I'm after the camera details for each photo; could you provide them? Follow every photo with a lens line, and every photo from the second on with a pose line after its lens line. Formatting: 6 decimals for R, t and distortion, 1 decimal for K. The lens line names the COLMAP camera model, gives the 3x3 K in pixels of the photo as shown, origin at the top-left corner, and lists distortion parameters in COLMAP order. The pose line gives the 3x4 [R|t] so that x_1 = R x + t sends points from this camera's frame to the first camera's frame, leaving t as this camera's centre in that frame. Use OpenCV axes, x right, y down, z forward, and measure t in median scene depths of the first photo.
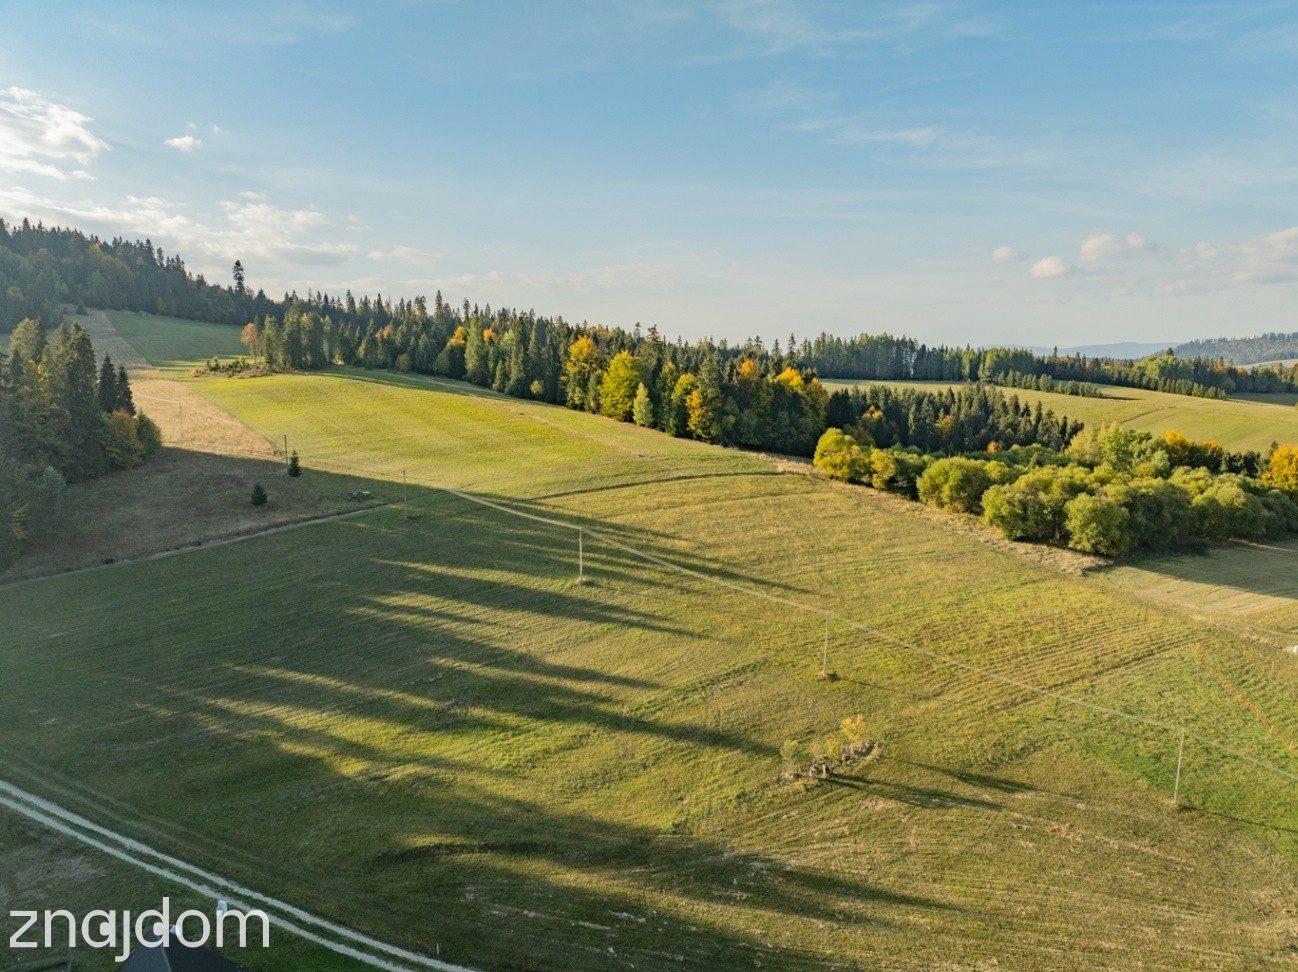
lens RADIAL K [[913.8, 0, 653.5], [0, 913.8, 487.6], [0, 0, 1]] dist [-0.036860, -0.000980]
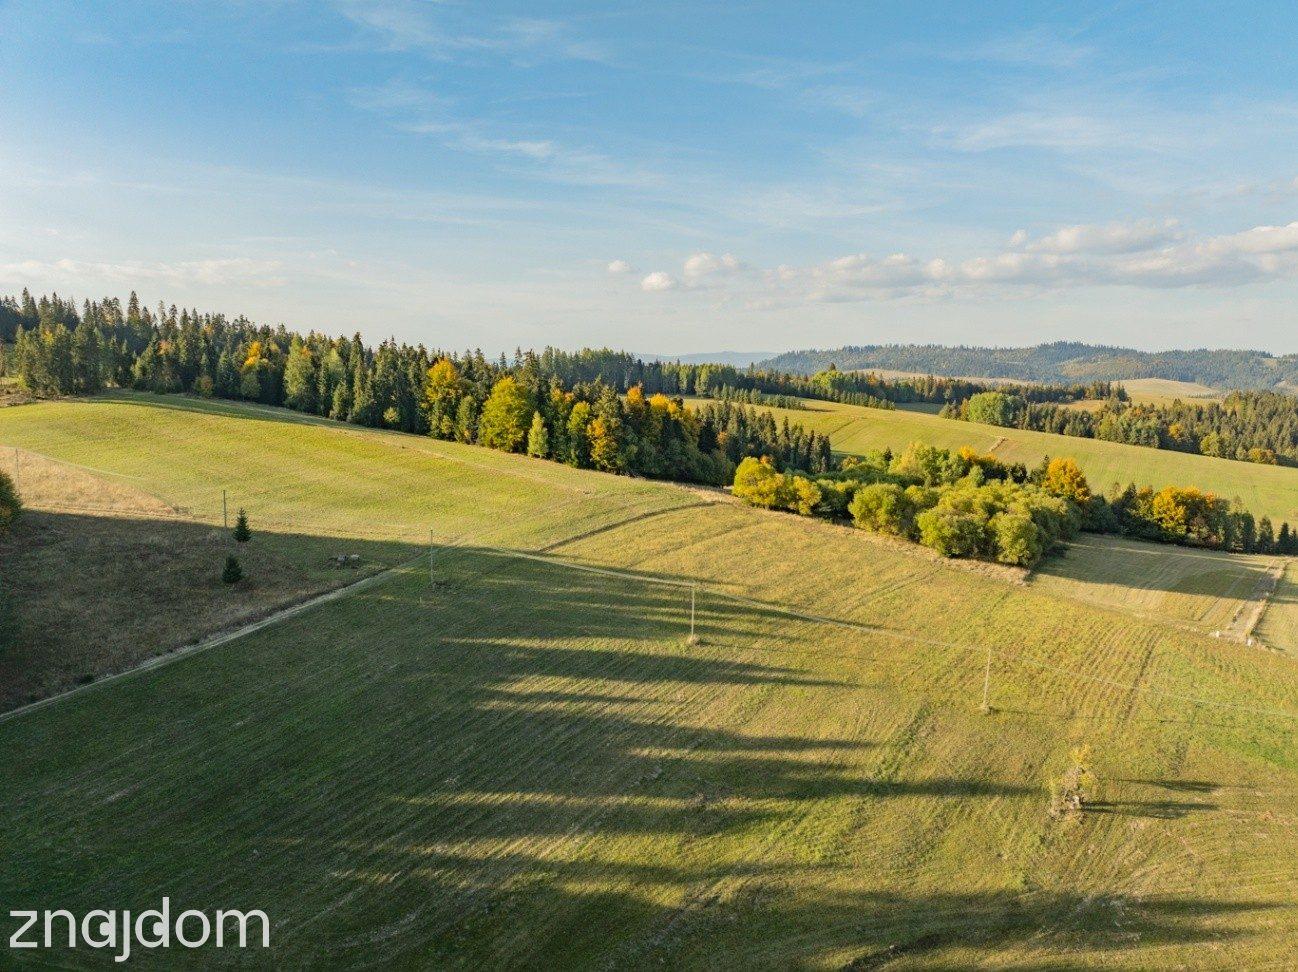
lens RADIAL K [[913.8, 0, 653.5], [0, 913.8, 487.6], [0, 0, 1]] dist [-0.036860, -0.000980]
pose [[0.920492, -0.040374, 0.388669, -0.342048], [0.042529, 0.999091, 0.003060, -0.043043], [-0.388439, 0.013713, 0.921372, 0.104322]]
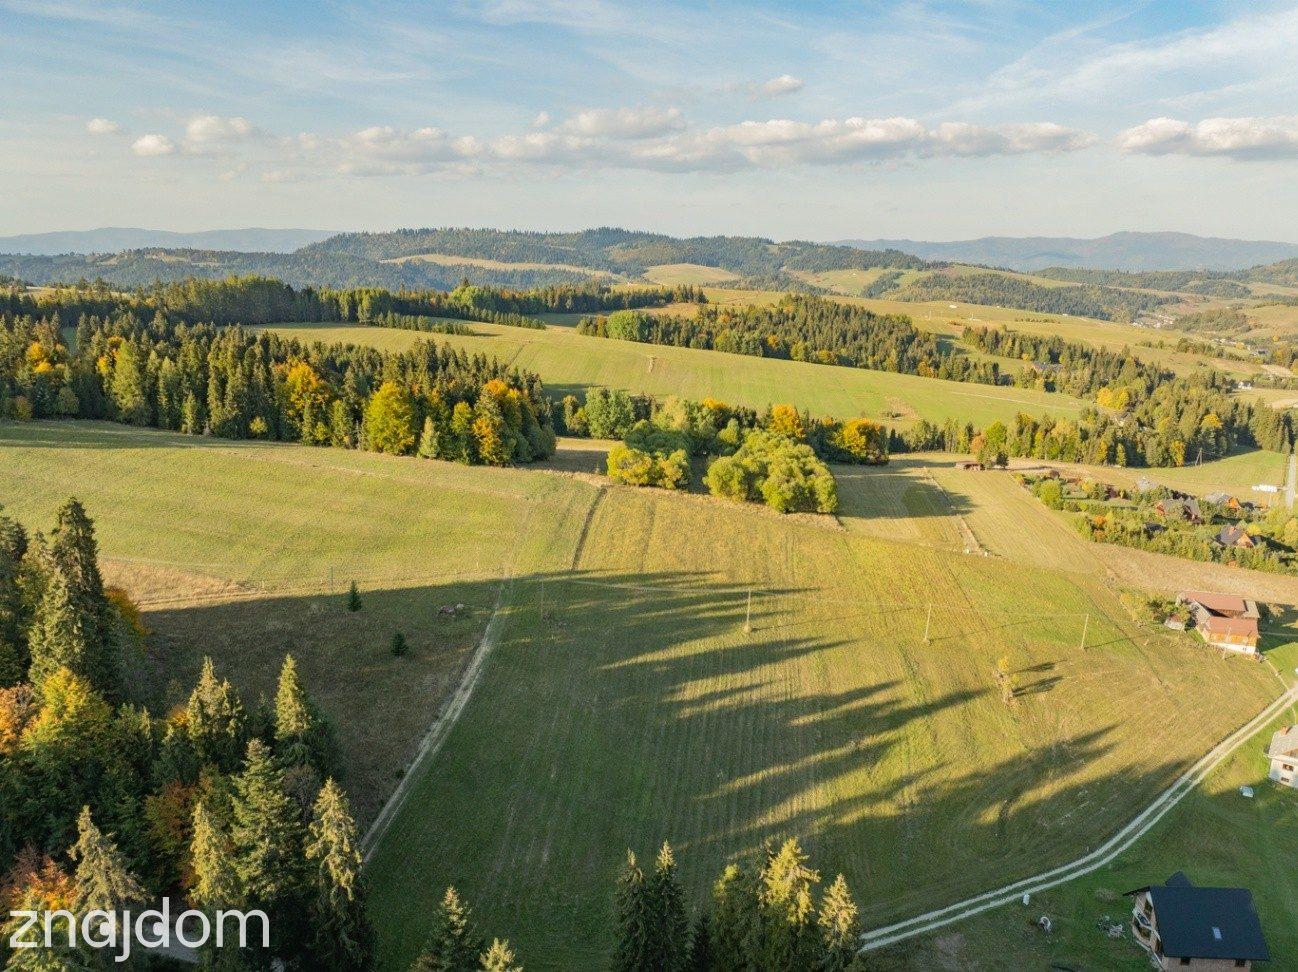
lens RADIAL K [[913.8, 0, 653.5], [0, 913.8, 487.6], [0, 0, 1]] dist [-0.036860, -0.000980]
pose [[0.631681, -0.181992, 0.753564, -0.787472], [0.087584, 0.982584, 0.163885, -0.227212], [-0.770265, -0.037523, 0.636619, 0.208443]]
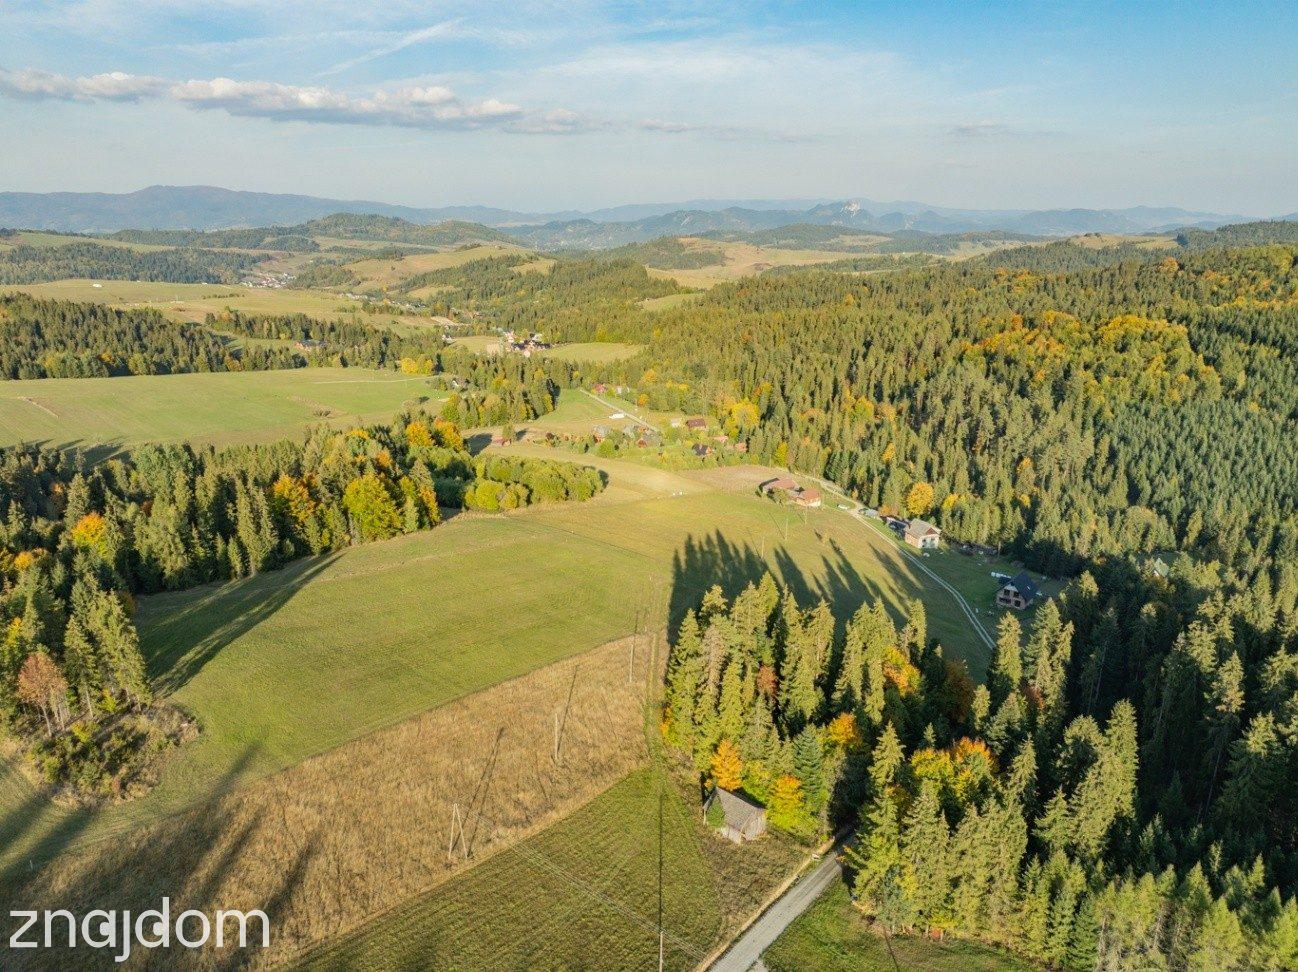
lens RADIAL K [[913.8, 0, 653.5], [0, 913.8, 487.6], [0, 0, 1]] dist [-0.036860, -0.000980]
pose [[-0.275035, -0.274443, 0.921432, -1.381855], [0.118602, 0.941388, 0.315788, -0.545722], [-0.954091, 0.196136, -0.226366, 1.210227]]
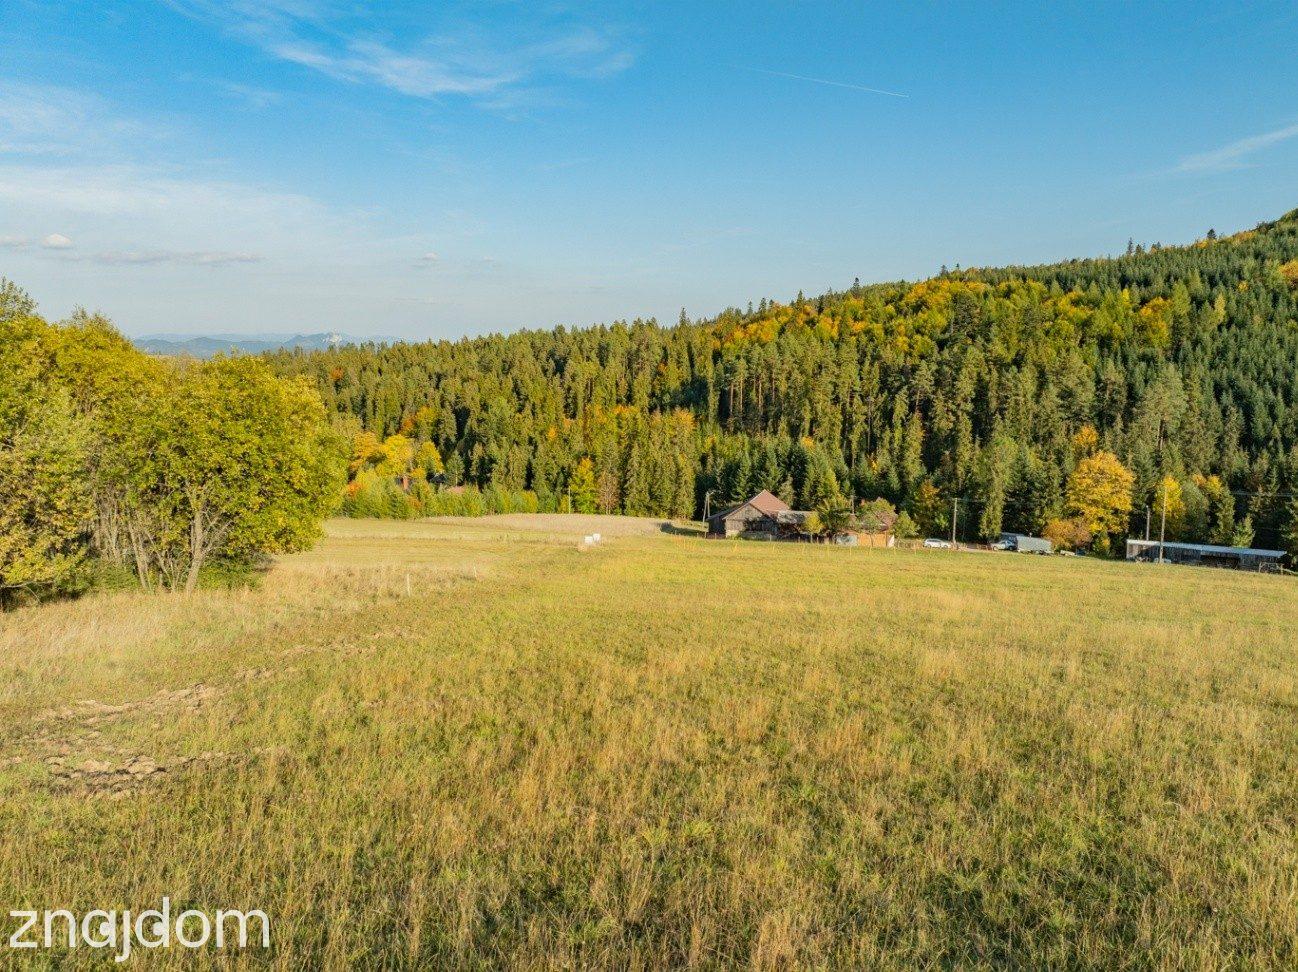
lens RADIAL K [[913.8, 0, 653.5], [0, 913.8, 487.6], [0, 0, 1]] dist [-0.036860, -0.000980]
pose [[-0.737851, -0.096470, 0.668034, 0.152135], [0.083431, 0.969108, 0.232098, -0.012028], [-0.669787, 0.226988, -0.707009, 1.019396]]
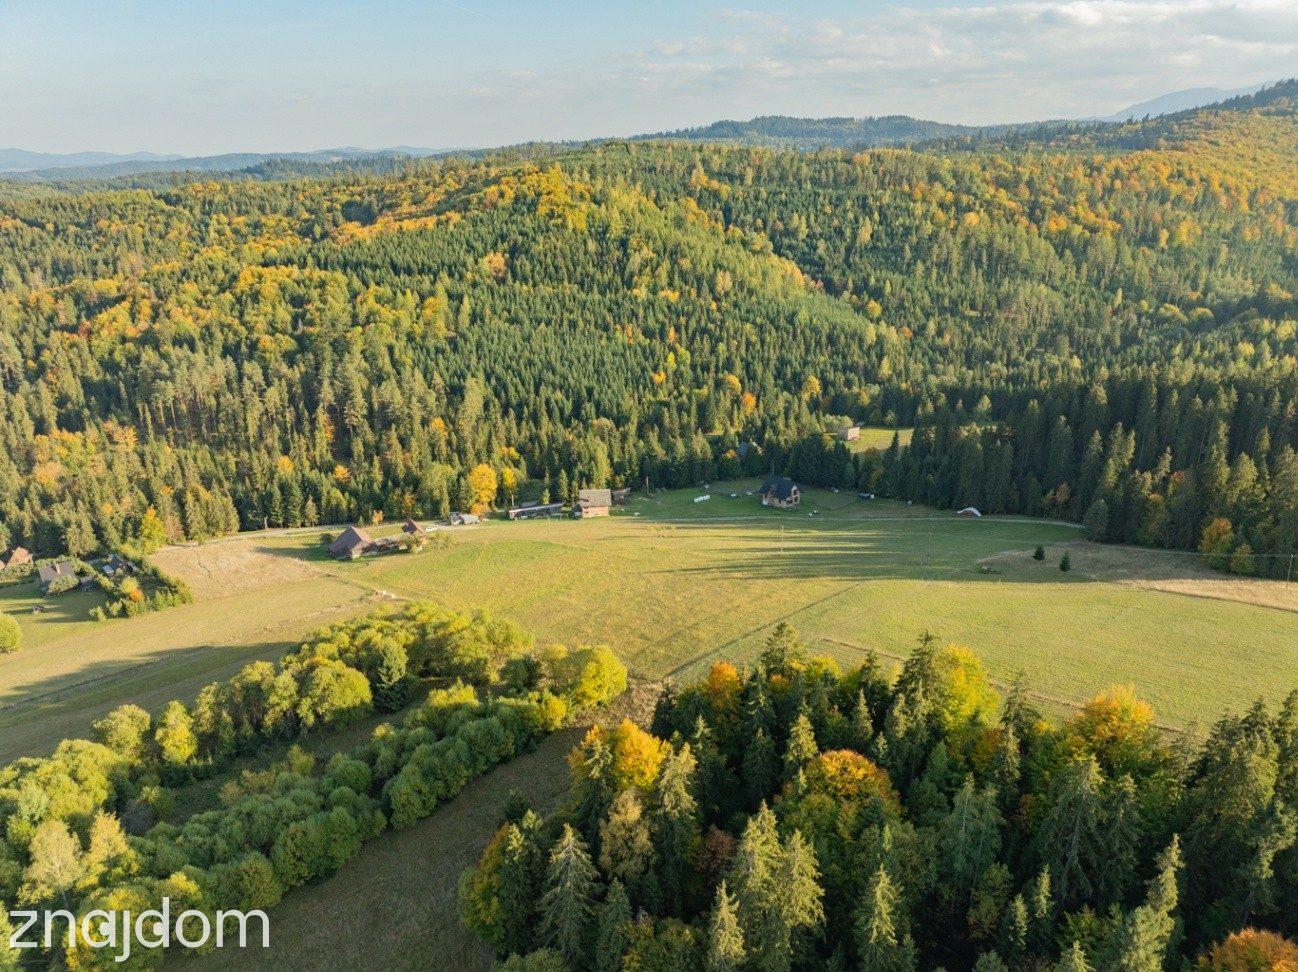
lens RADIAL K [[951.8, 0, 646.6], [0, 951.8, 489.9], [0, 0, 1]] dist [-0.037651, -0.006279]
pose [[-0.995225, 0.034739, -0.091211, 0.257363], [-0.010203, 0.892369, 0.451191, -0.643507], [0.097068, 0.449967, -0.887754, 1.902401]]
